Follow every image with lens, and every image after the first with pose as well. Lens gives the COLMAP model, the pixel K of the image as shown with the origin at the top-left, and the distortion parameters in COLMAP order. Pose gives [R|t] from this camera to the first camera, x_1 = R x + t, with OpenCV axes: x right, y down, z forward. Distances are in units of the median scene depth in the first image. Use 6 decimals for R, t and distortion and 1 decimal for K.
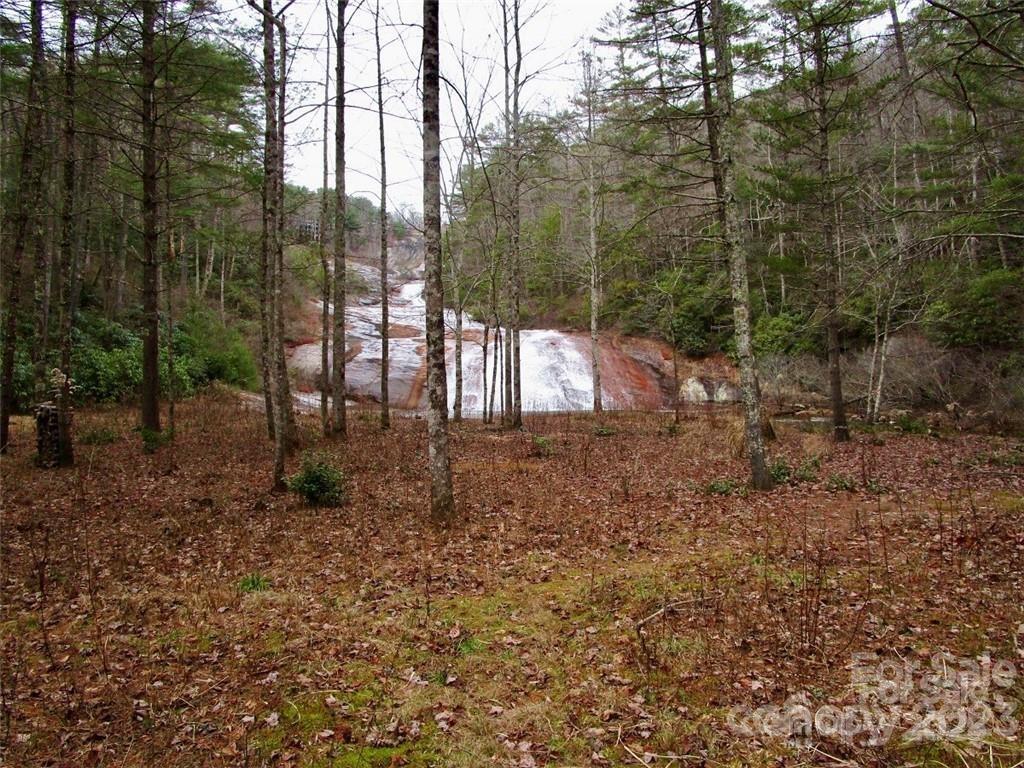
lens RADIAL K [[779.2, 0, 511.4], [0, 779.2, 365.0], [0, 0, 1]] dist [-0.000732, -0.000456]
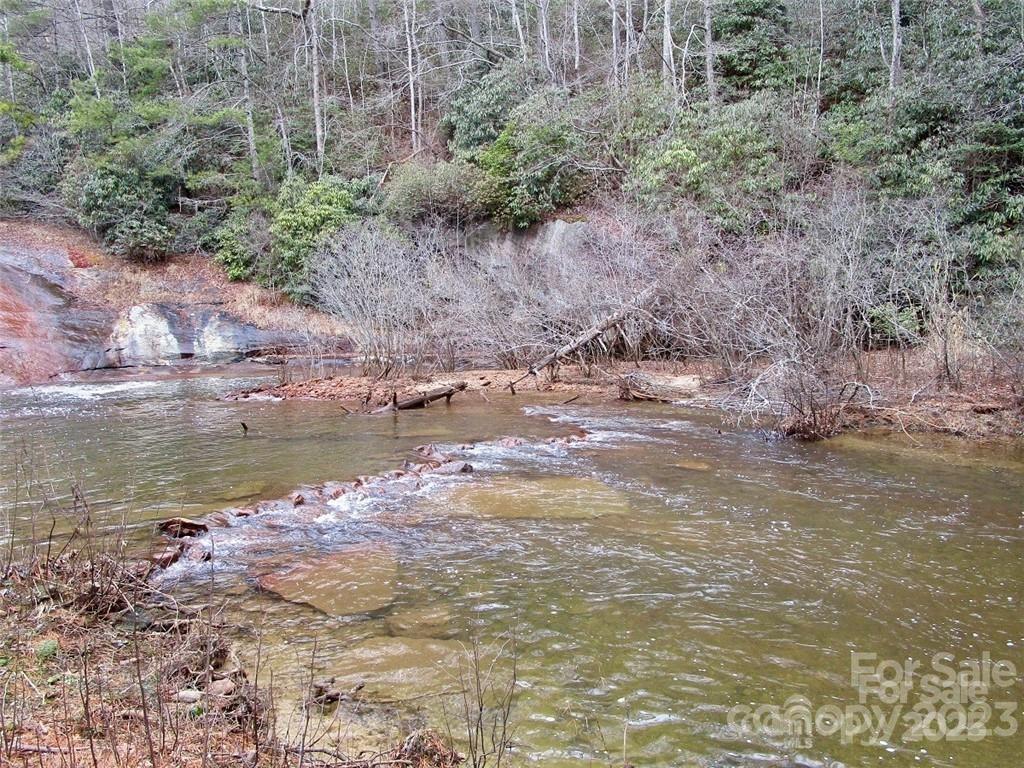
lens RADIAL K [[779.2, 0, 511.4], [0, 779.2, 365.0], [0, 0, 1]] dist [-0.000732, -0.000456]
pose [[0.788735, -0.051665, 0.612558, 0.115299], [0.001649, 0.996636, 0.081936, 0.013833], [-0.614731, -0.063616, 0.786167, 0.478116]]
